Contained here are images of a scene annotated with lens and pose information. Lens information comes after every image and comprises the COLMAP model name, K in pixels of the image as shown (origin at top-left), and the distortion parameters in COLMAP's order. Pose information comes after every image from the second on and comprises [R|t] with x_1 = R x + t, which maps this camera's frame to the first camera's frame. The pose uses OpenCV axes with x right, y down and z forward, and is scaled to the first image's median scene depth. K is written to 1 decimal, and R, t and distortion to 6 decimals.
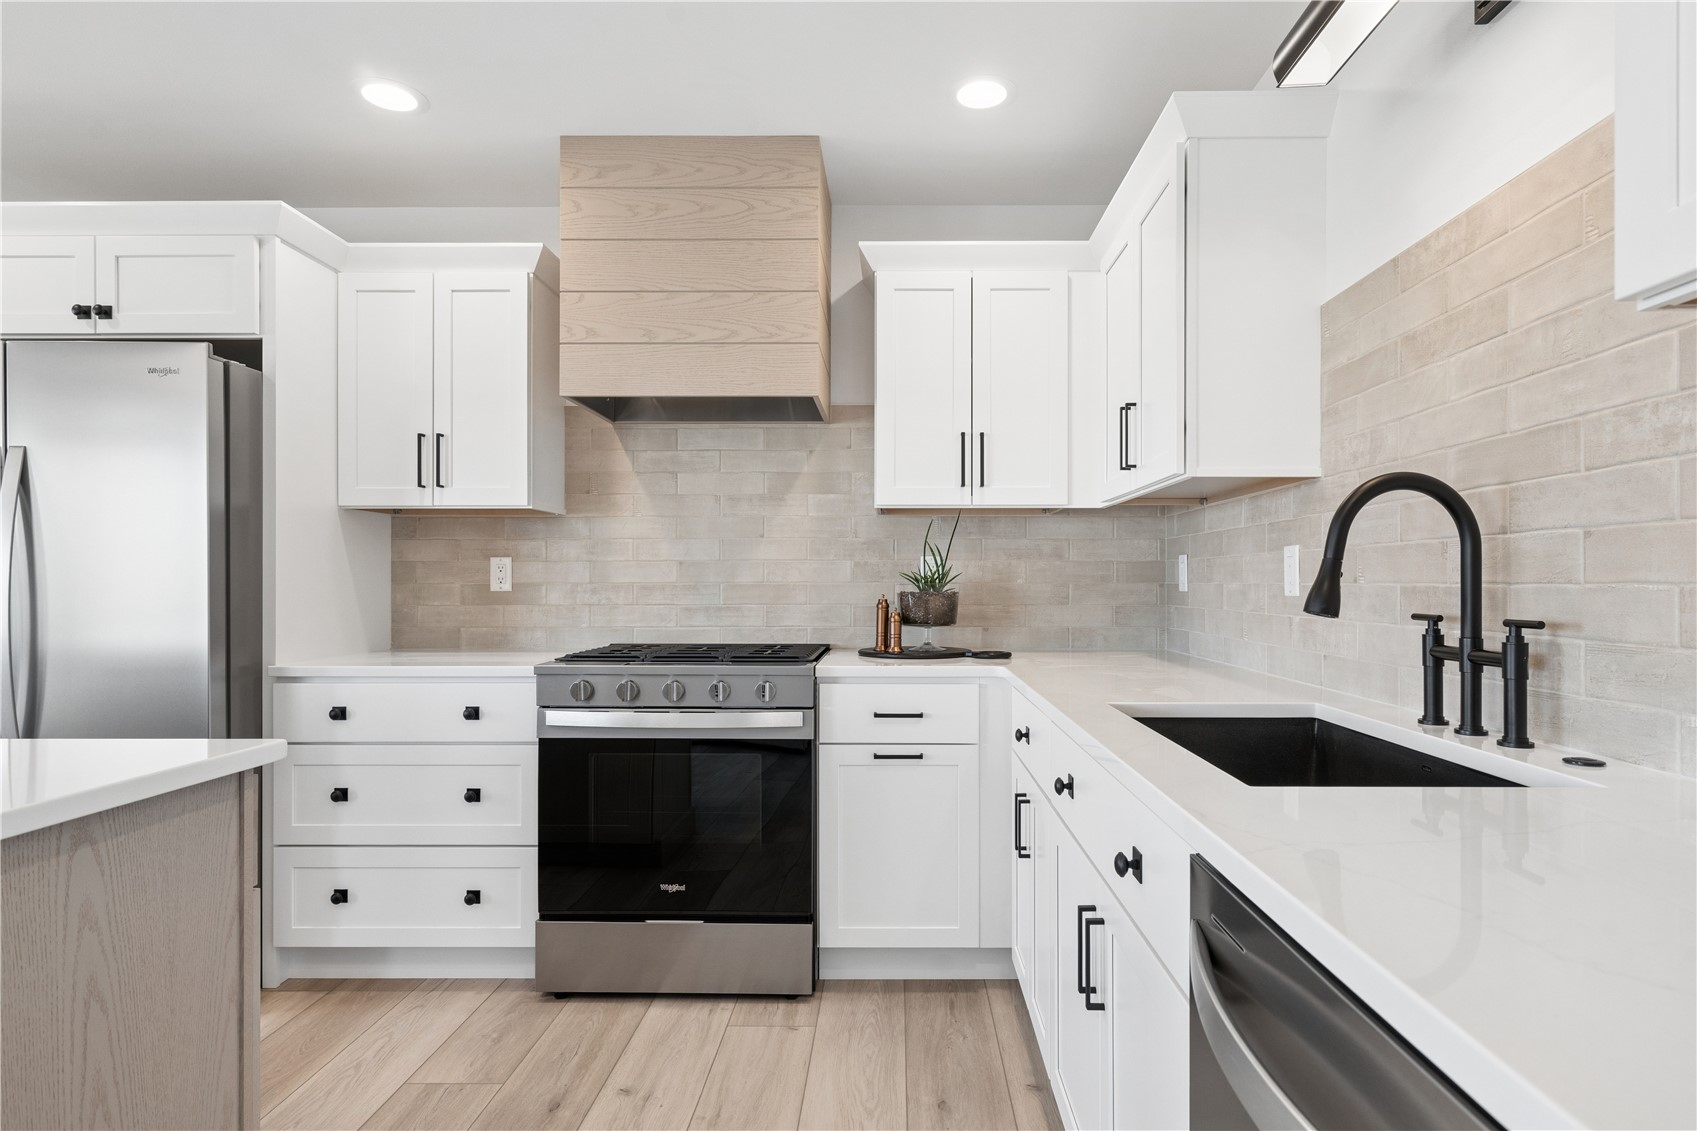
lens RADIAL K [[915.7, 0, 886.7], [0, 915.7, 583.9], [0, 0, 1]] dist [0.004700, 0.001112]
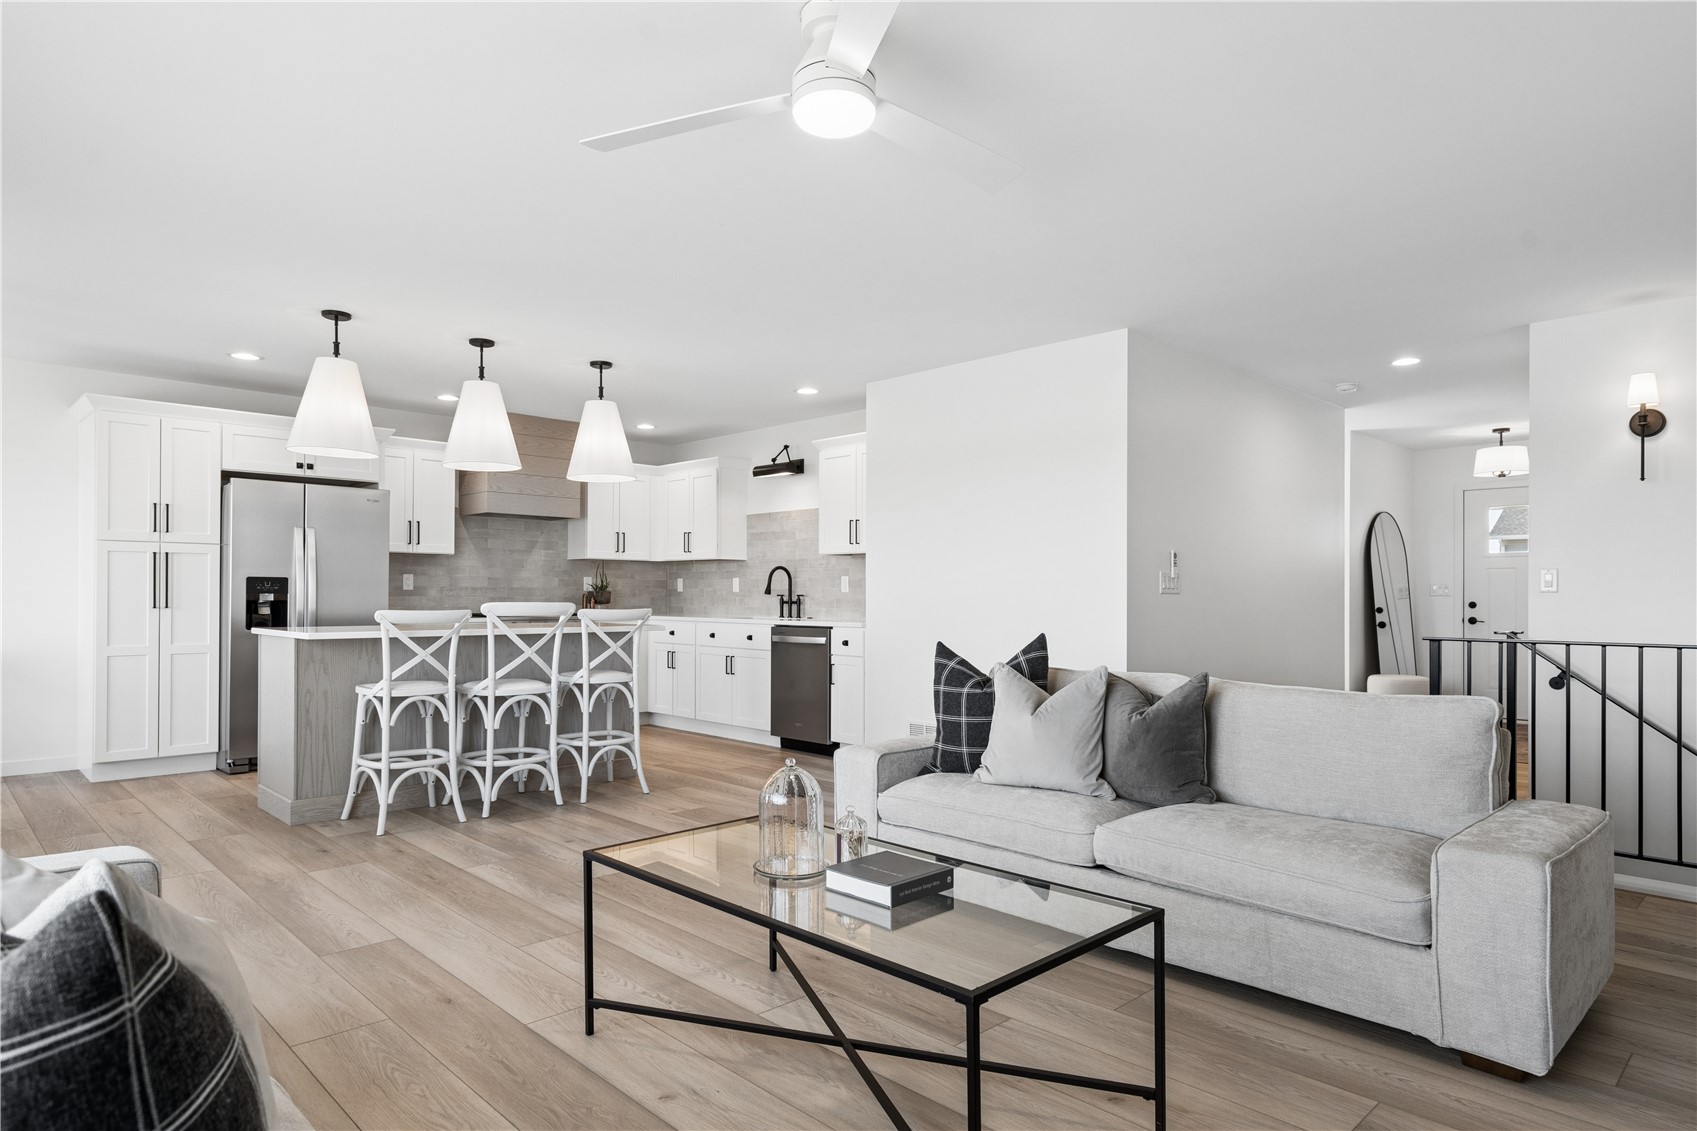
lens RADIAL K [[982.7, 0, 838.6], [0, 982.7, 593.1], [0, 0, 1]] dist [0.006396, -0.003909]
pose [[0.714943, 0.005370, 0.699162, -1.478005], [-0.003934, 0.999986, -0.003657, 0.022514], [-0.699172, -0.000136, 0.714954, -1.529249]]
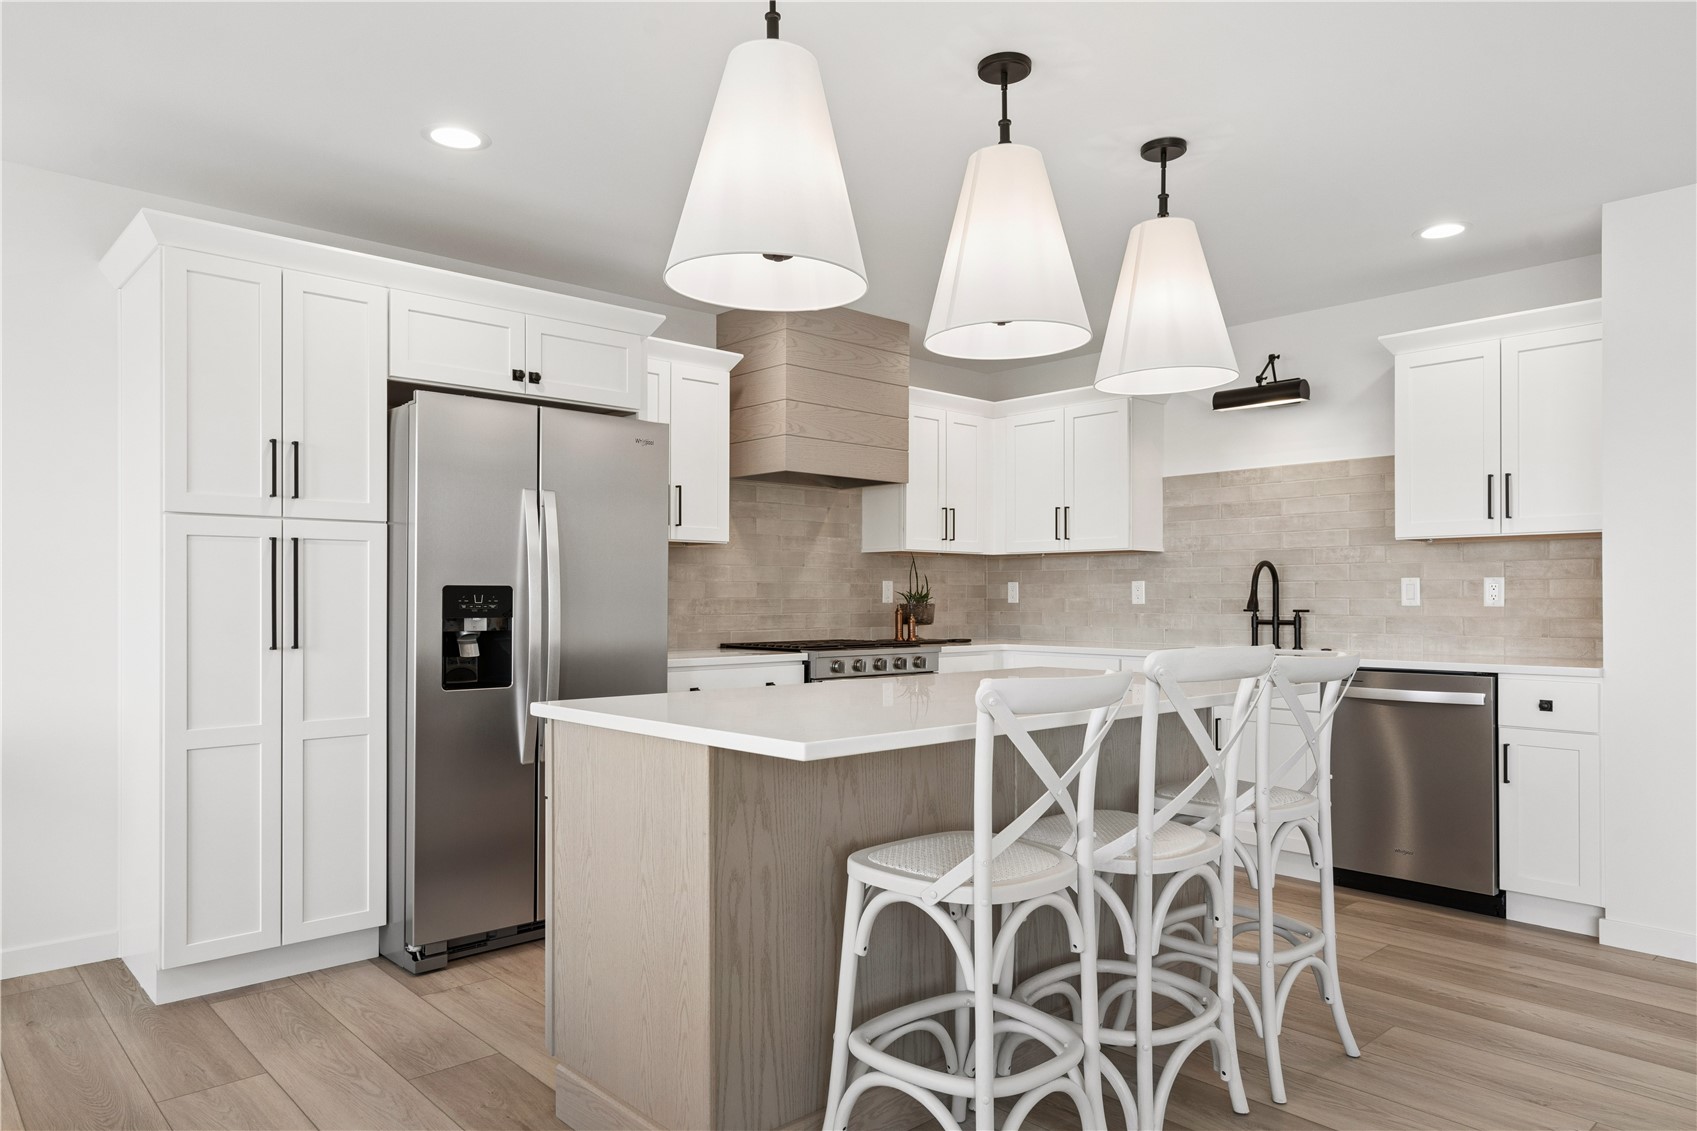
lens RADIAL K [[1077.5, 0, 833.3], [0, 1077.5, 597.2], [0, 0, 1]] dist [-0.004416, 0.007310]
pose [[0.734150, 0.000494, 0.678987, -1.396680], [0.001093, 0.999998, -0.001909, 0.000642], [-0.678986, 0.002143, 0.734148, -0.298243]]
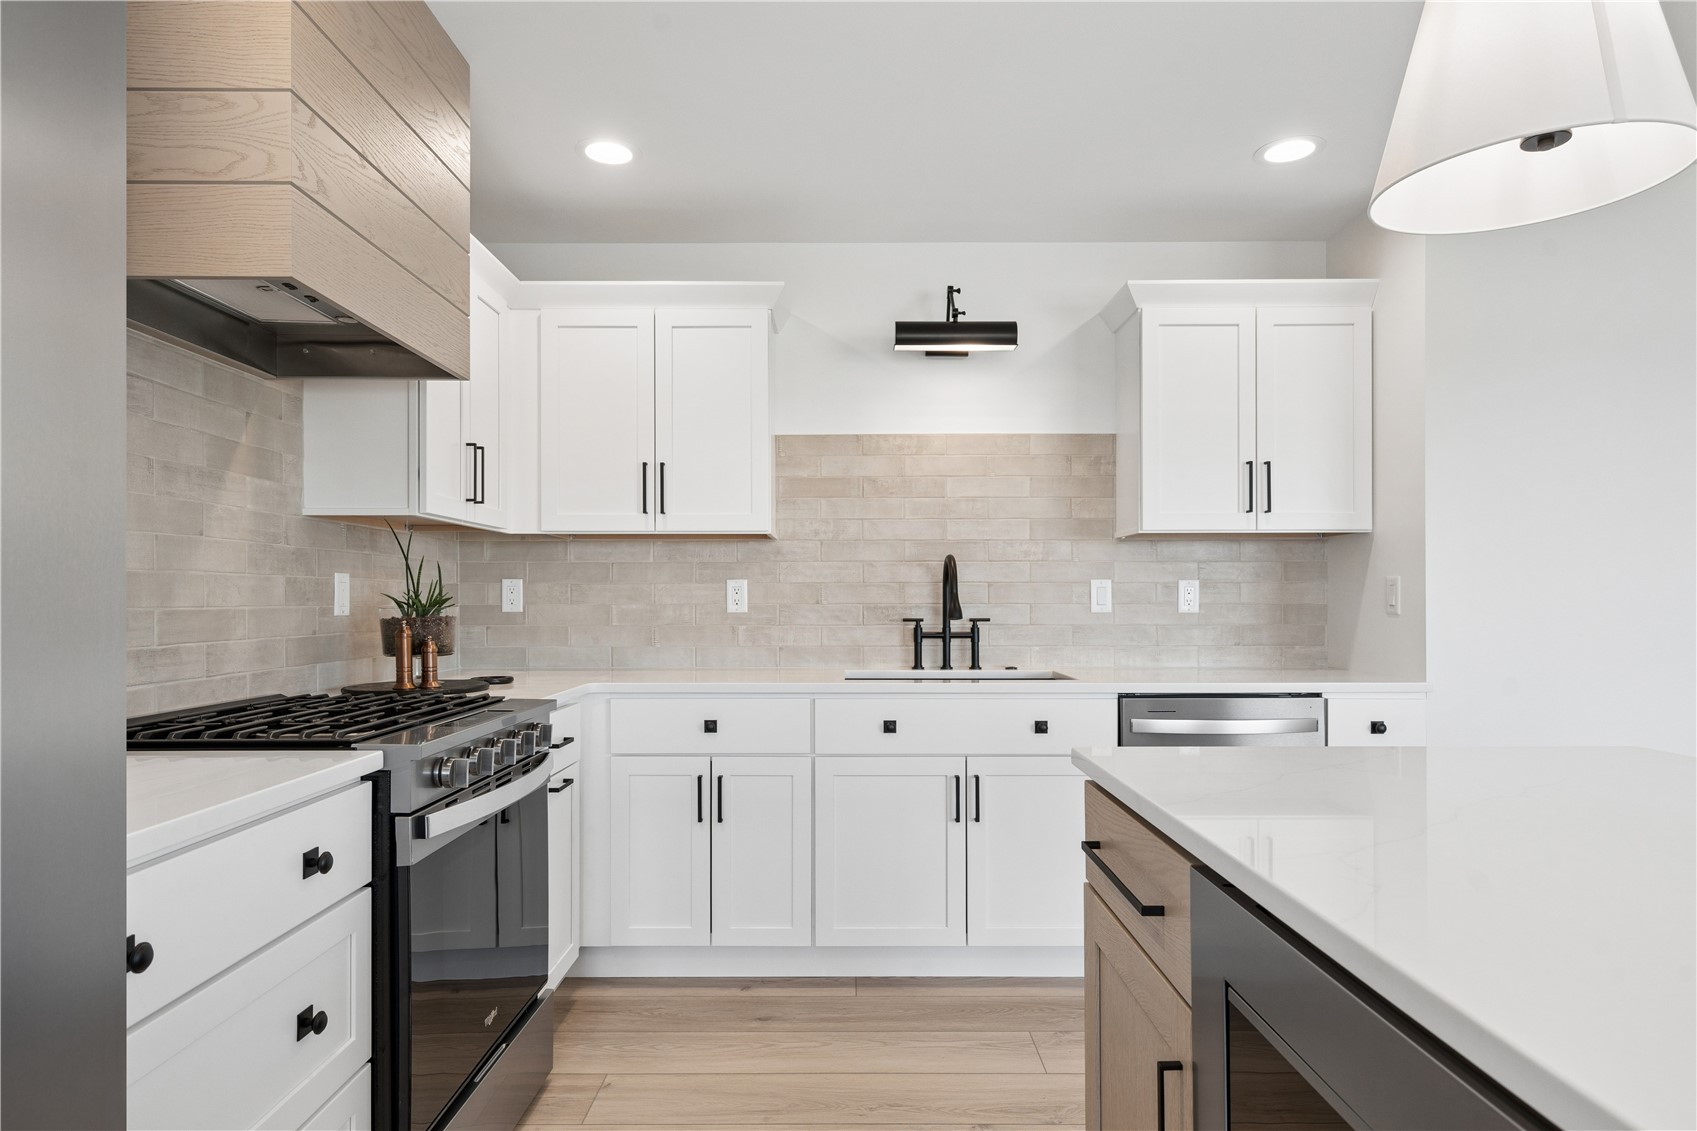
lens RADIAL K [[982.7, 0, 842.1], [0, 982.7, 600.2], [0, 0, 1]] dist [0.006396, -0.003909]
pose [[-0.005926, -0.001036, 0.999982, -0.914322], [0.003161, 0.999994, 0.001055, -0.006704], [-0.999977, 0.003167, -0.005923, 0.634715]]
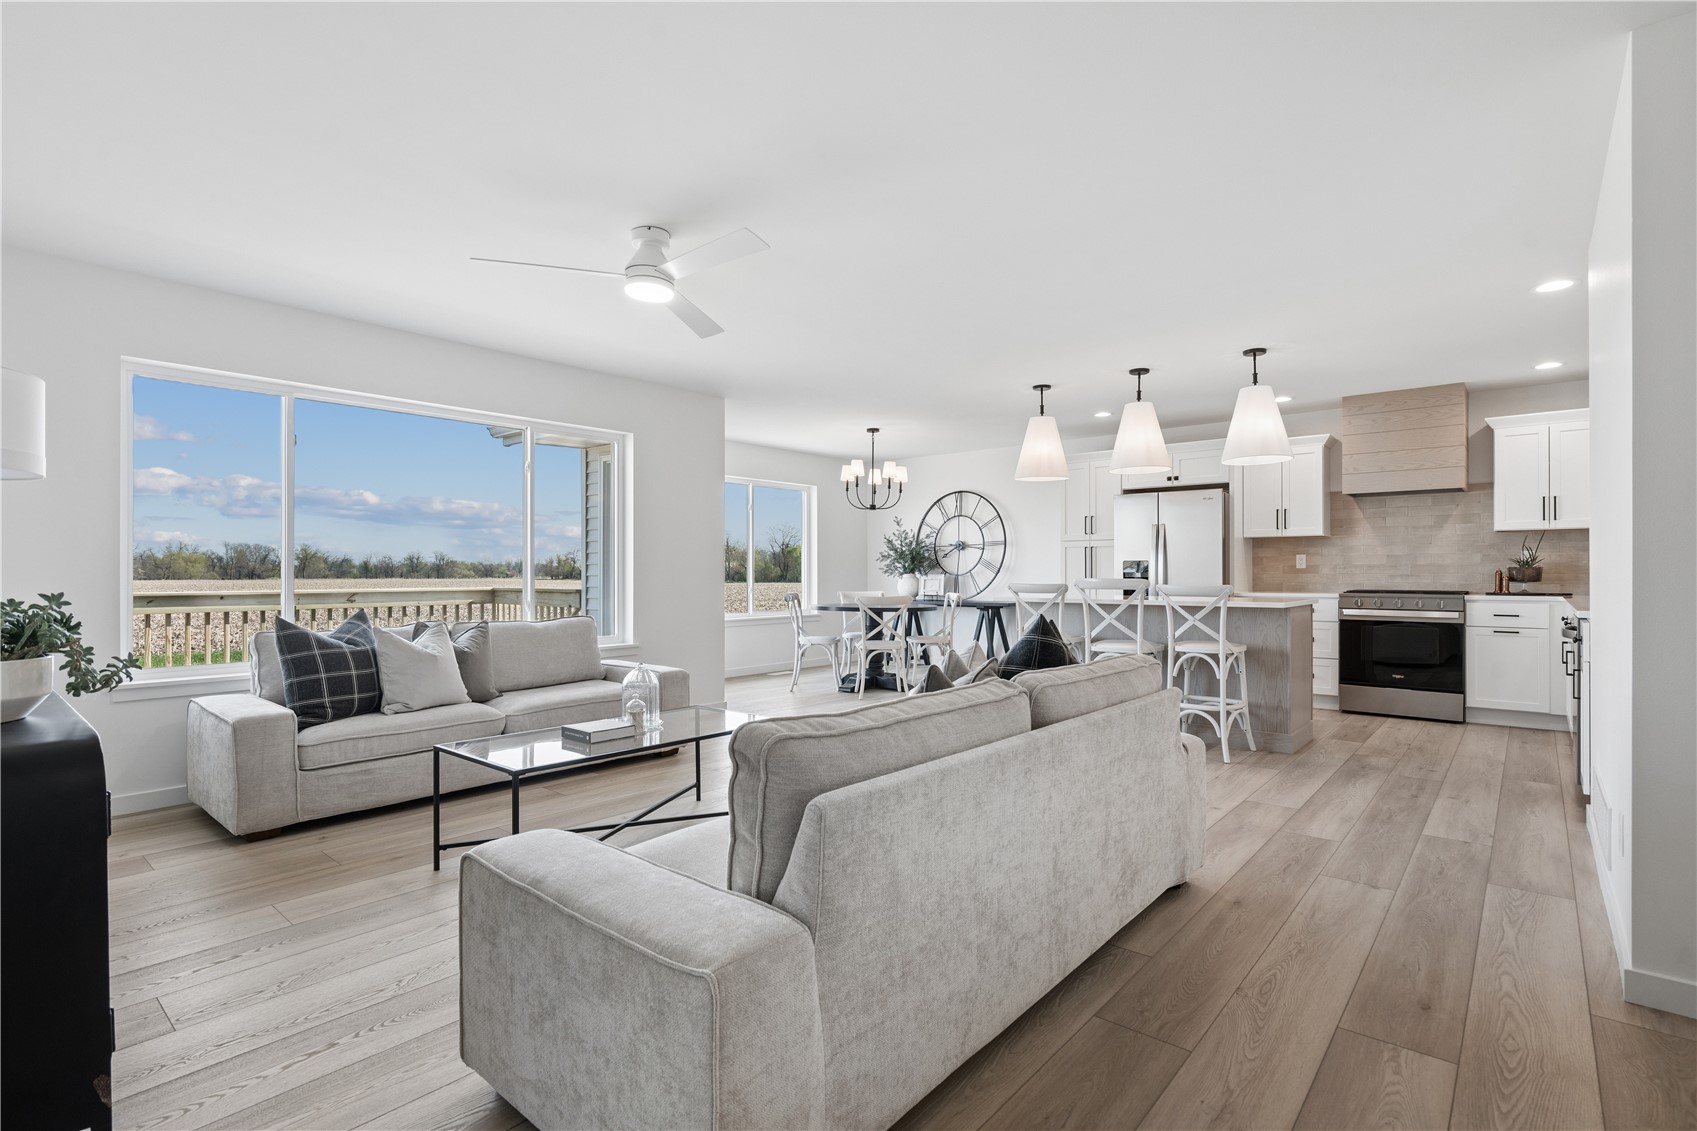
lens RADIAL K [[783.6, 0, 857.5], [0, 783.6, 570.2], [0, 0, 1]] dist [-0.002012, -0.000408]
pose [[0.762808, -0.002656, -0.646619, 0.038703], [0.000620, 0.999994, -0.003376, 0.022311], [0.646624, 0.002175, 0.762805, -1.571508]]
